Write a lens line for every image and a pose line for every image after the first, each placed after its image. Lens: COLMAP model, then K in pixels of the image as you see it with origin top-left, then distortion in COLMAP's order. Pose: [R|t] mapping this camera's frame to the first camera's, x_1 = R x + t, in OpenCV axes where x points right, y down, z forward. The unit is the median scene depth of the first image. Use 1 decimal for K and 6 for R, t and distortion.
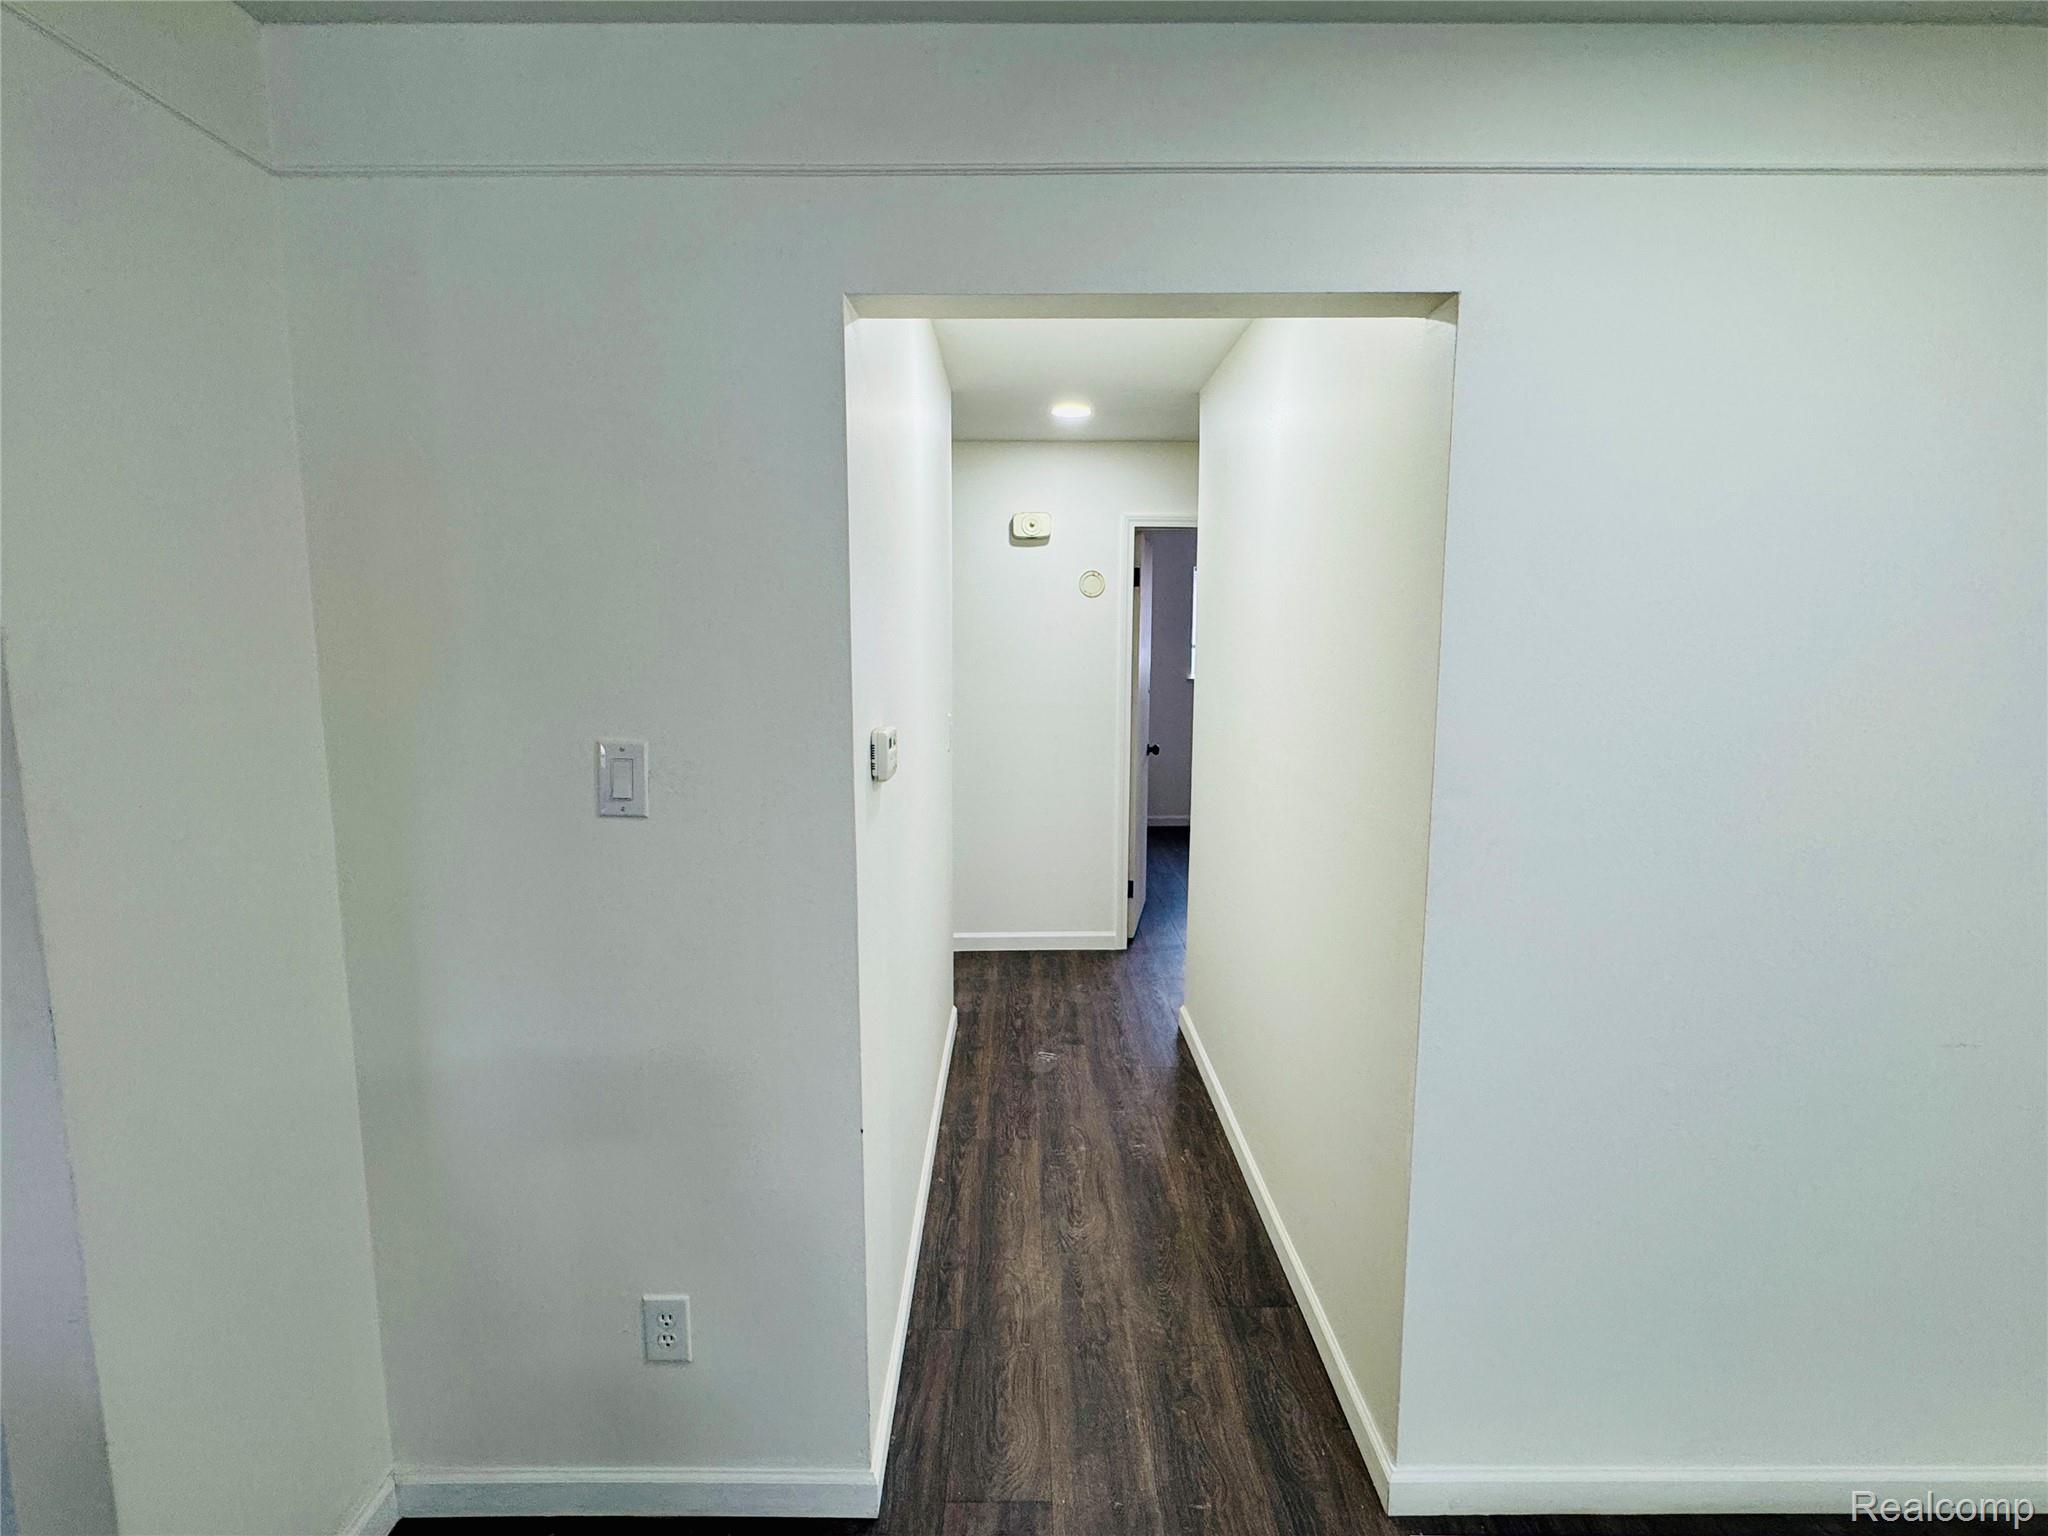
lens RADIAL K [[1009.9, 0, 1024.0], [0, 1009.9, 768.0], [0, 0, 1]] dist [-0.014976, -0.001091]
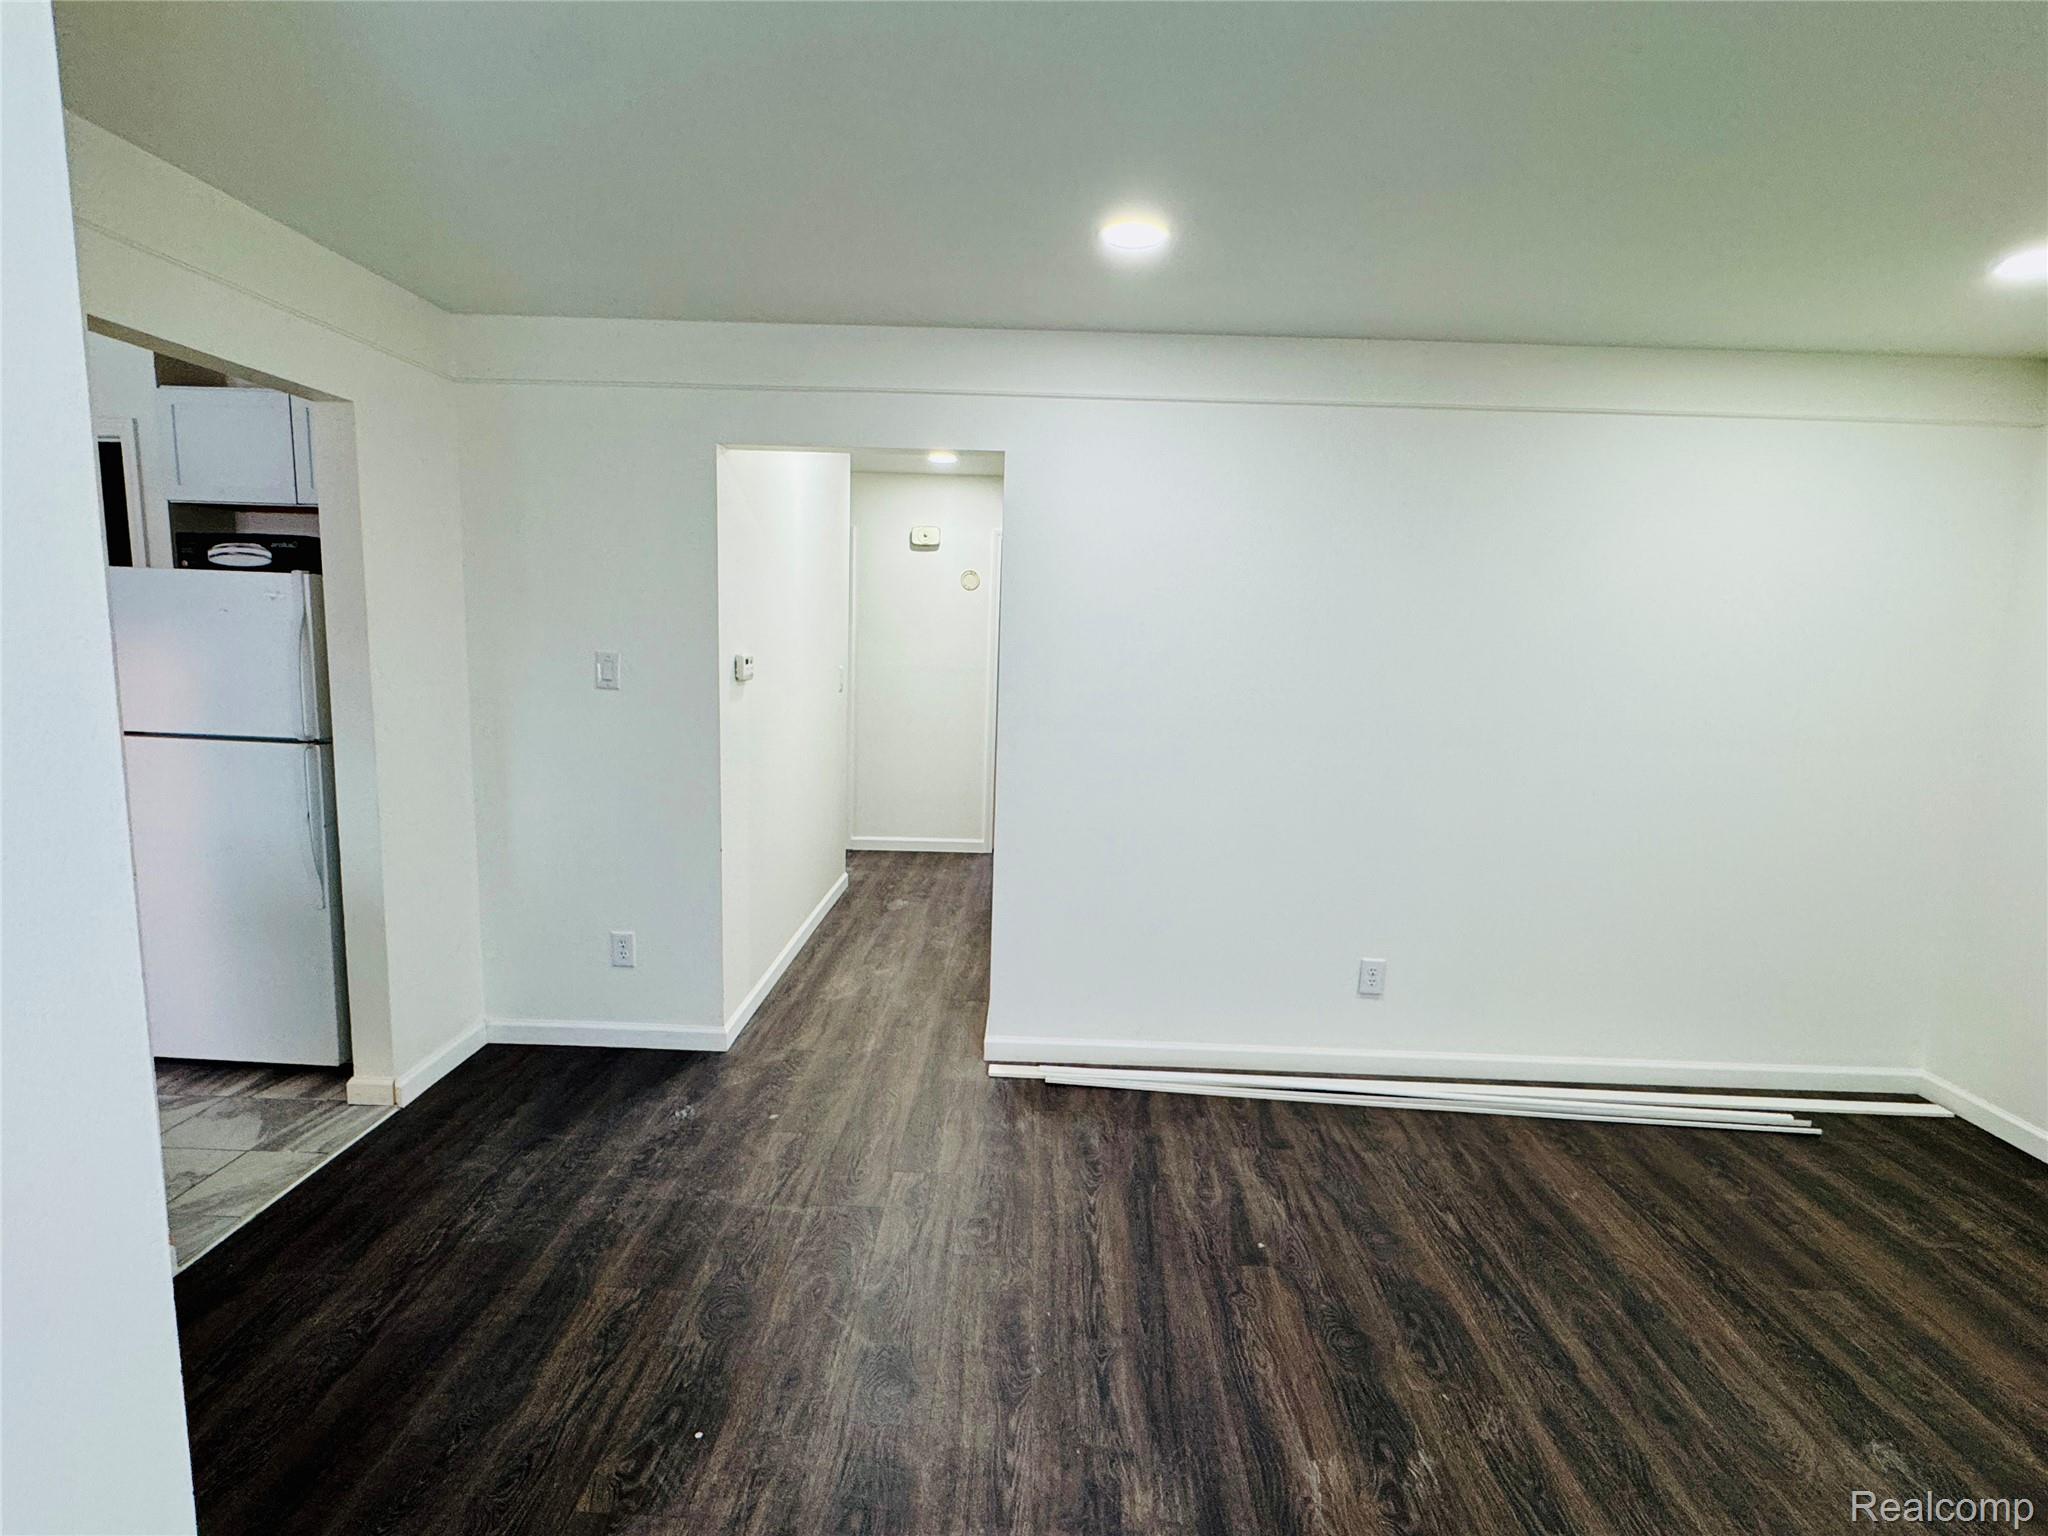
lens RADIAL K [[1009.9, 0, 1024.0], [0, 1009.9, 768.0], [0, 0, 1]] dist [-0.014976, -0.001091]
pose [[0.999447, 0.030979, -0.012060, 0.257008], [-0.030877, 0.999486, 0.008592, 0.087639], [0.012320, -0.008215, 0.999890, -0.560987]]
